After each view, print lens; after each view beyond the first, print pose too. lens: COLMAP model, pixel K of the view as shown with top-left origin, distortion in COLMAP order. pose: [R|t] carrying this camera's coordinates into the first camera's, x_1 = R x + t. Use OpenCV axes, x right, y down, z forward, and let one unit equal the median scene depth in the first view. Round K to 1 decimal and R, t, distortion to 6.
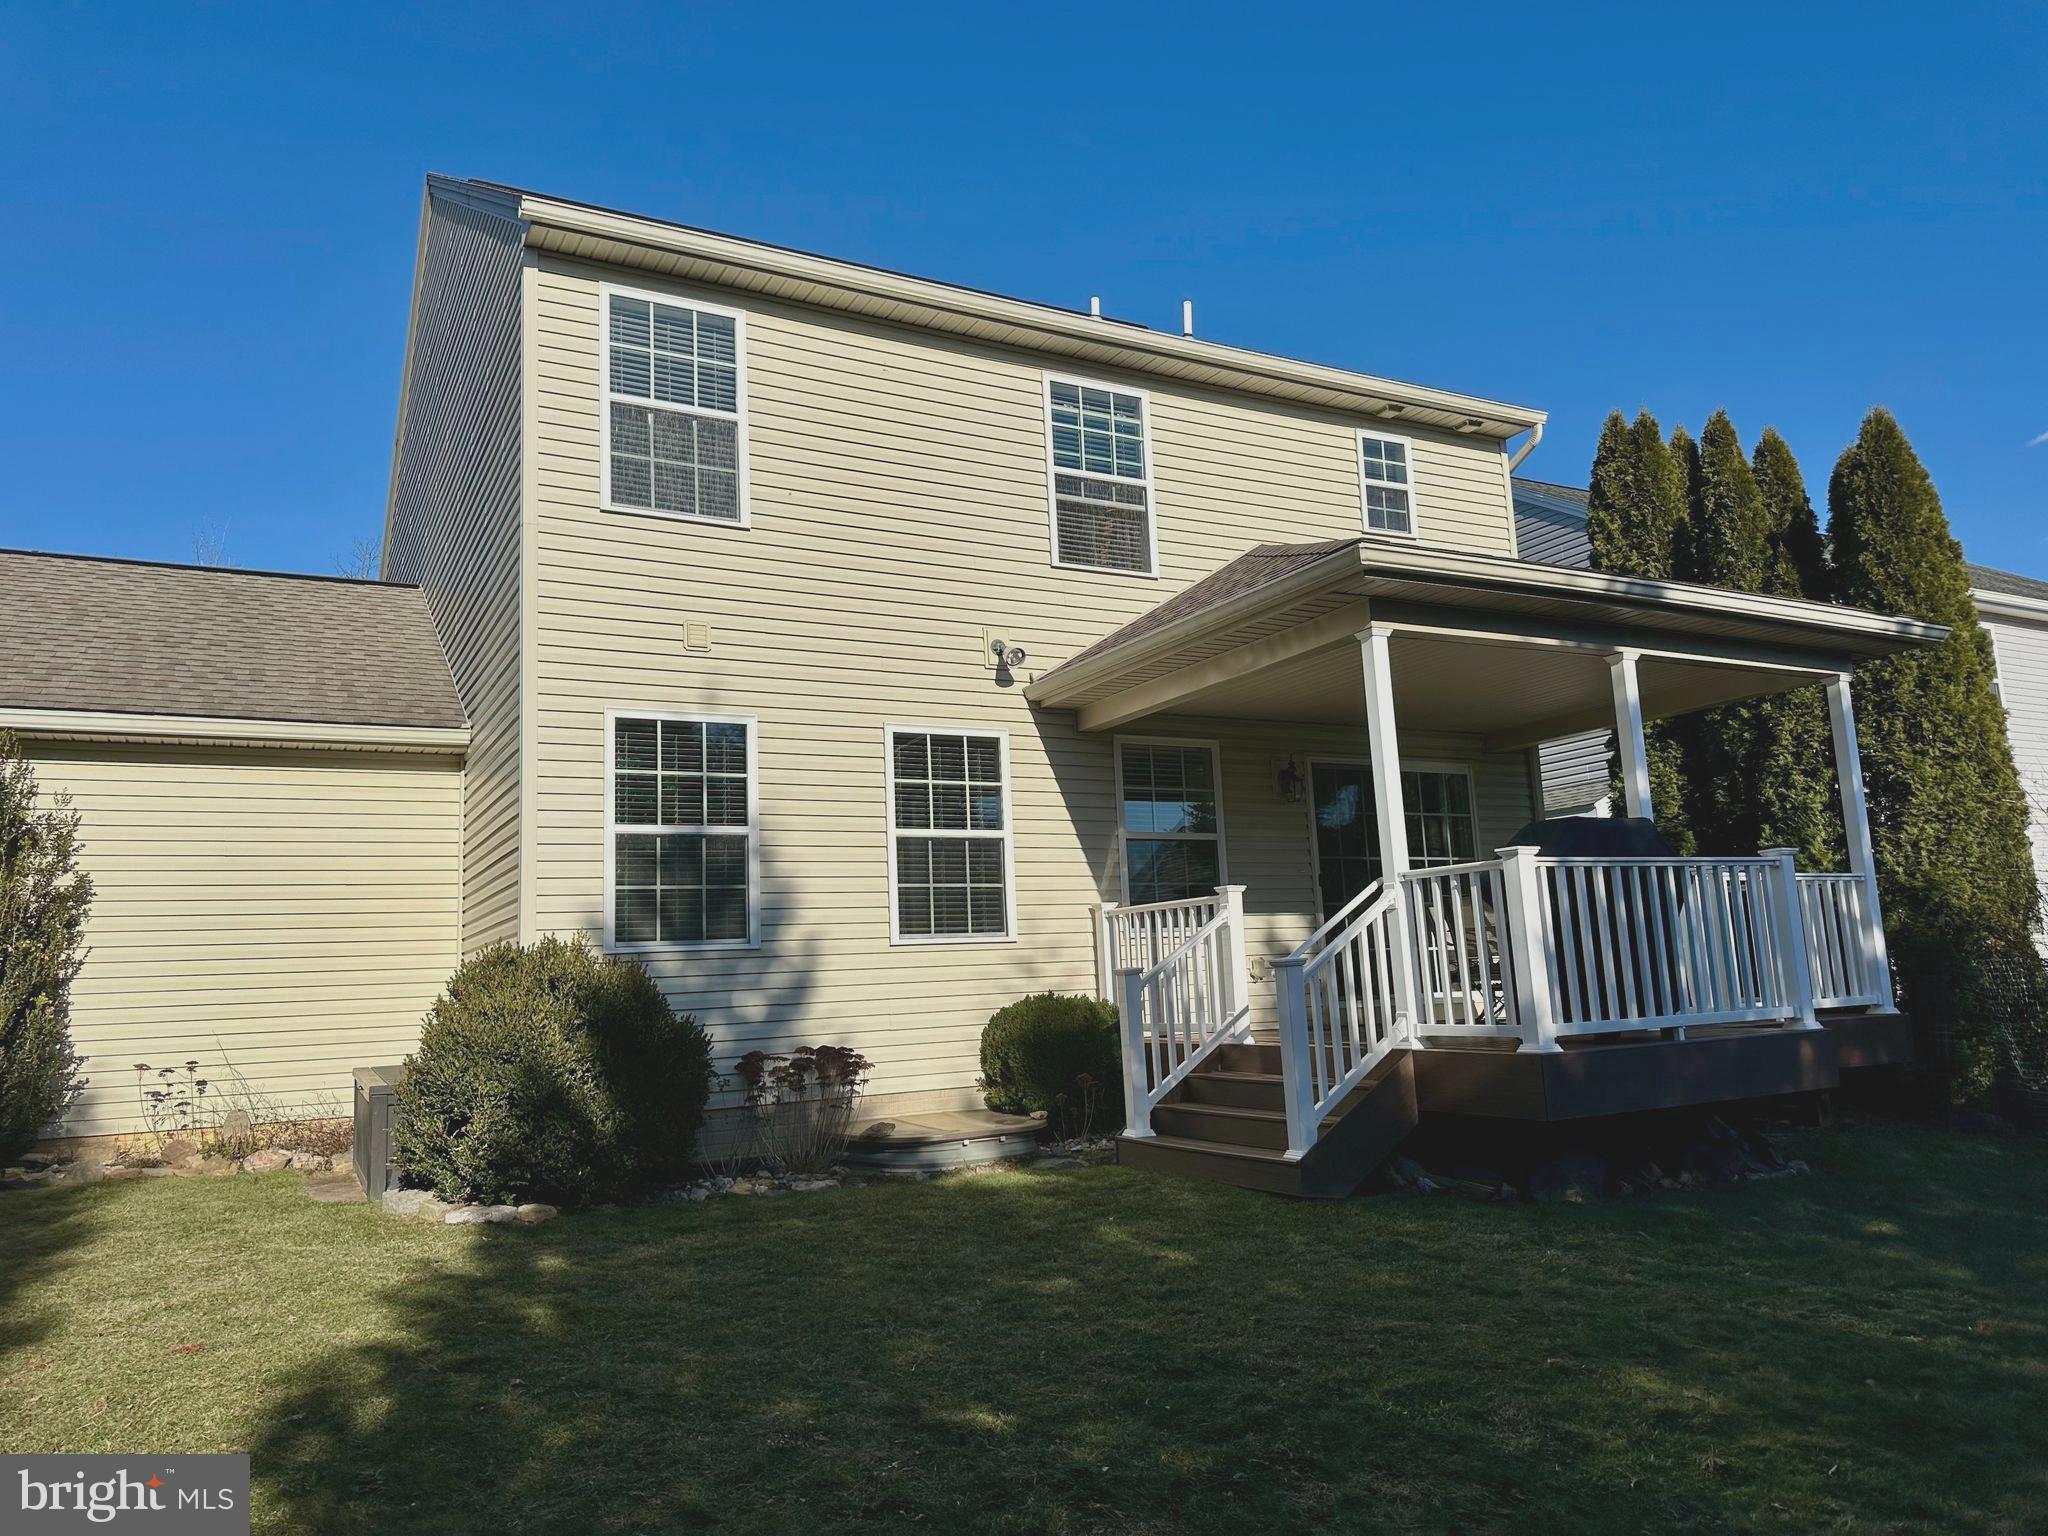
lens RADIAL K [[1422.7, 0, 1029.3], [0, 1422.7, 773.2], [0, 0, 1]] dist [0.125664, -0.177134]
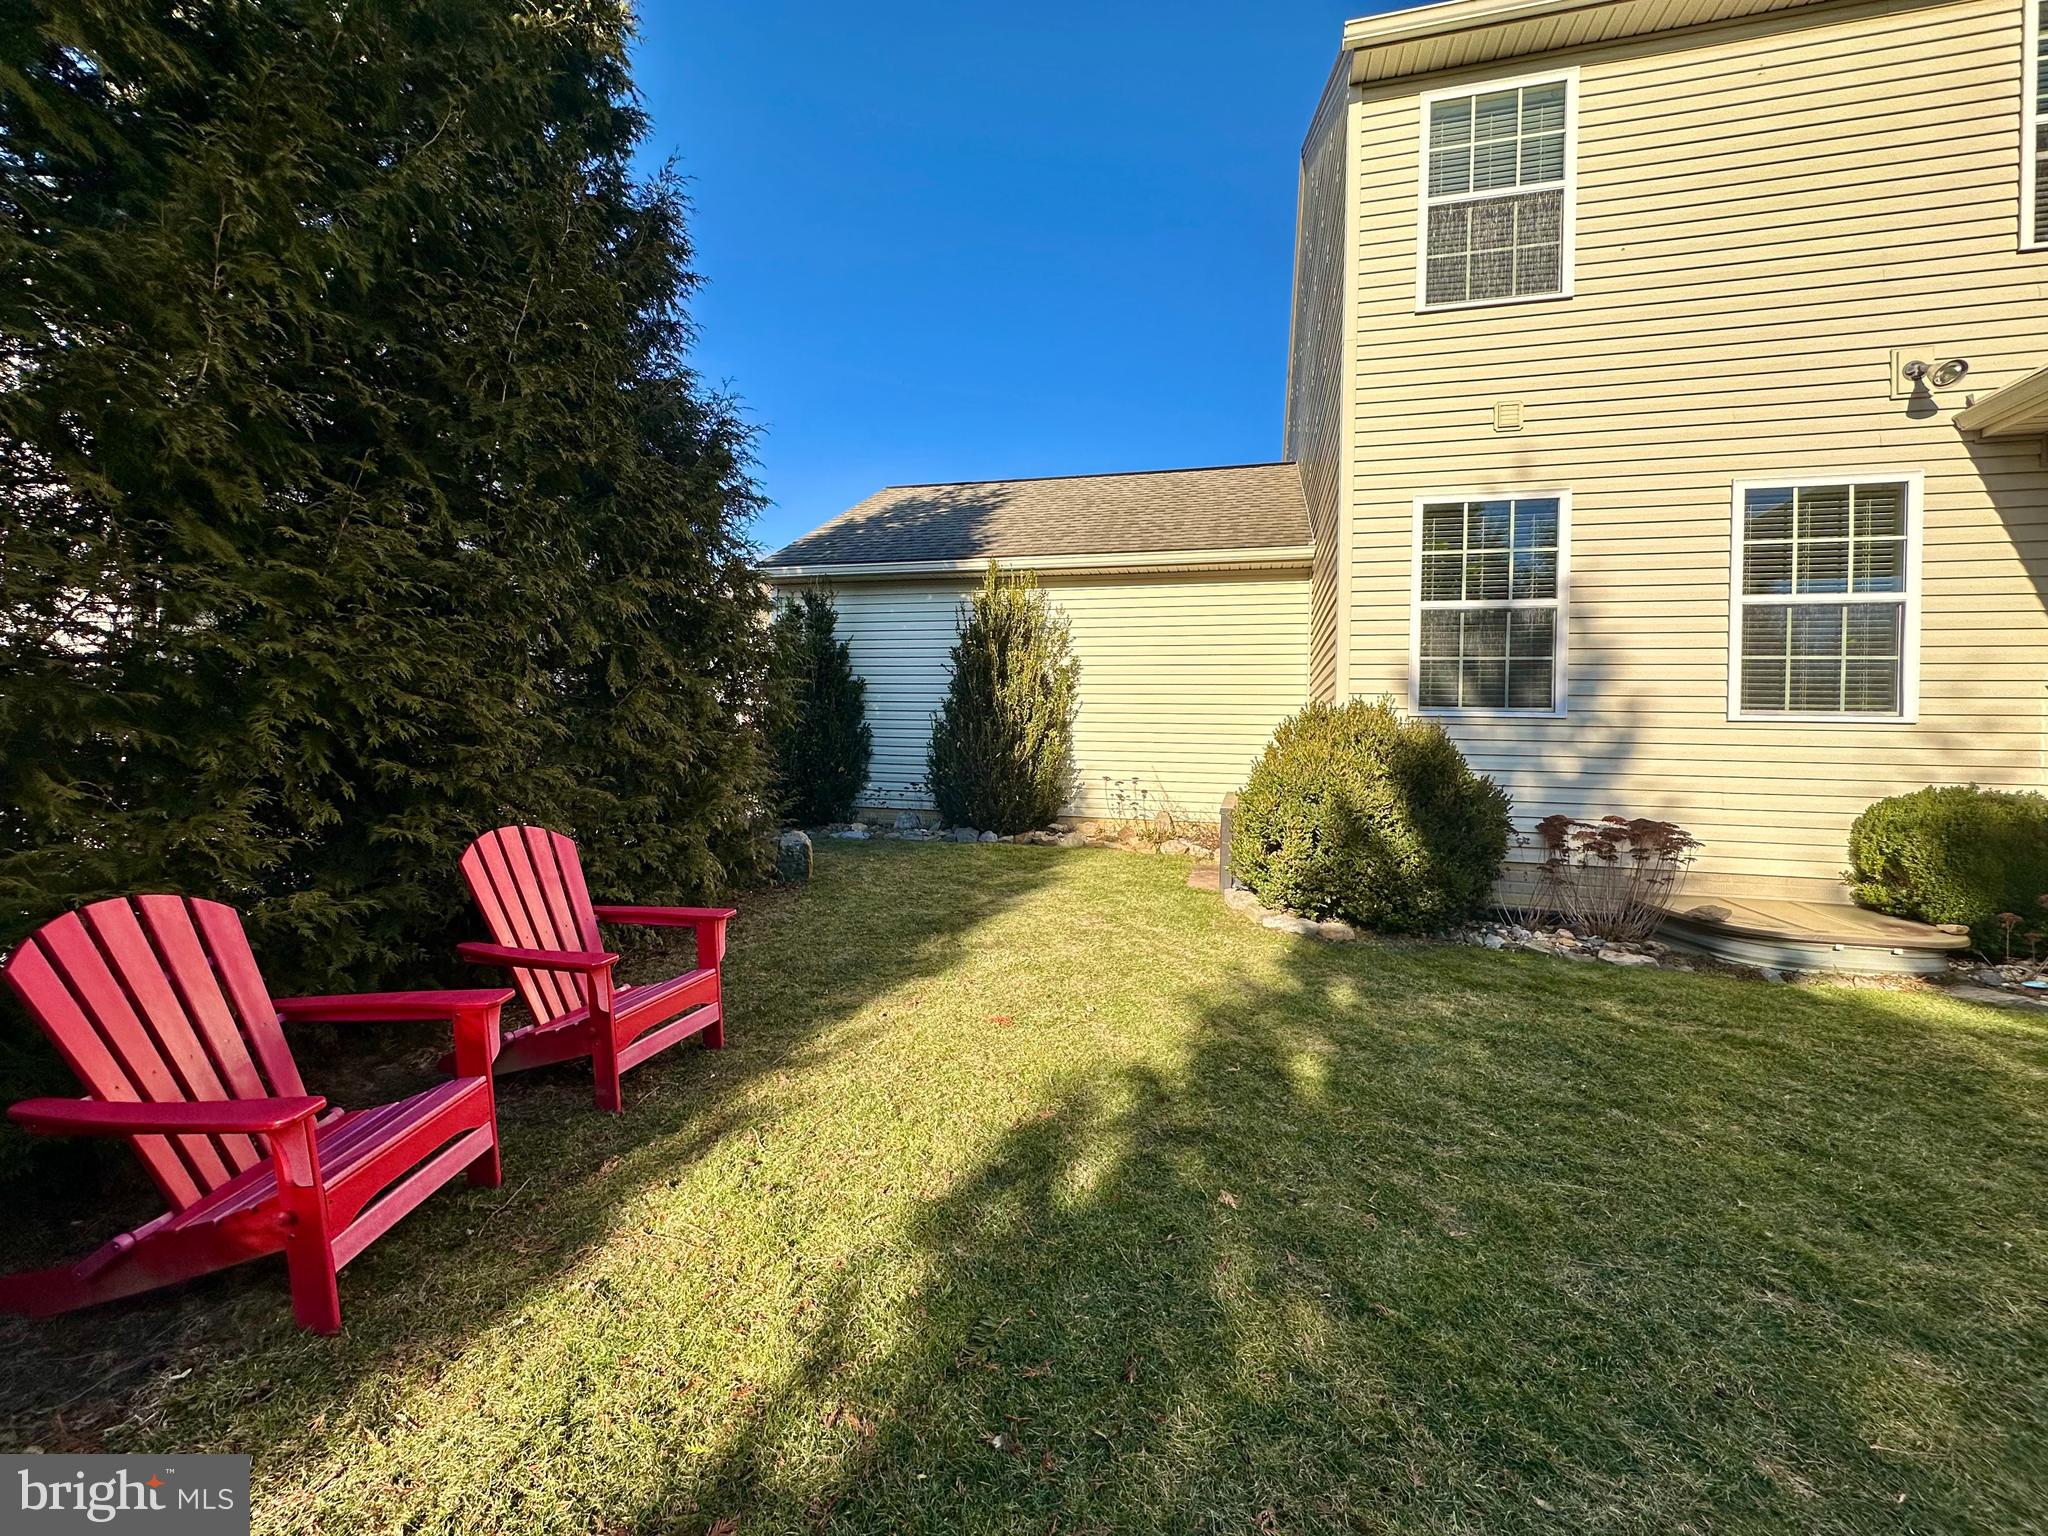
lens RADIAL K [[822.1, 0, 1023.3], [0, 822.1, 753.1], [0, 0, 1]] dist [-0.006801, 0.002122]
pose [[0.726716, 0.061959, -0.684139, -0.066107], [0.043838, 0.989711, 0.136199, 0.049338], [0.685538, -0.128969, 0.716522, 0.301421]]
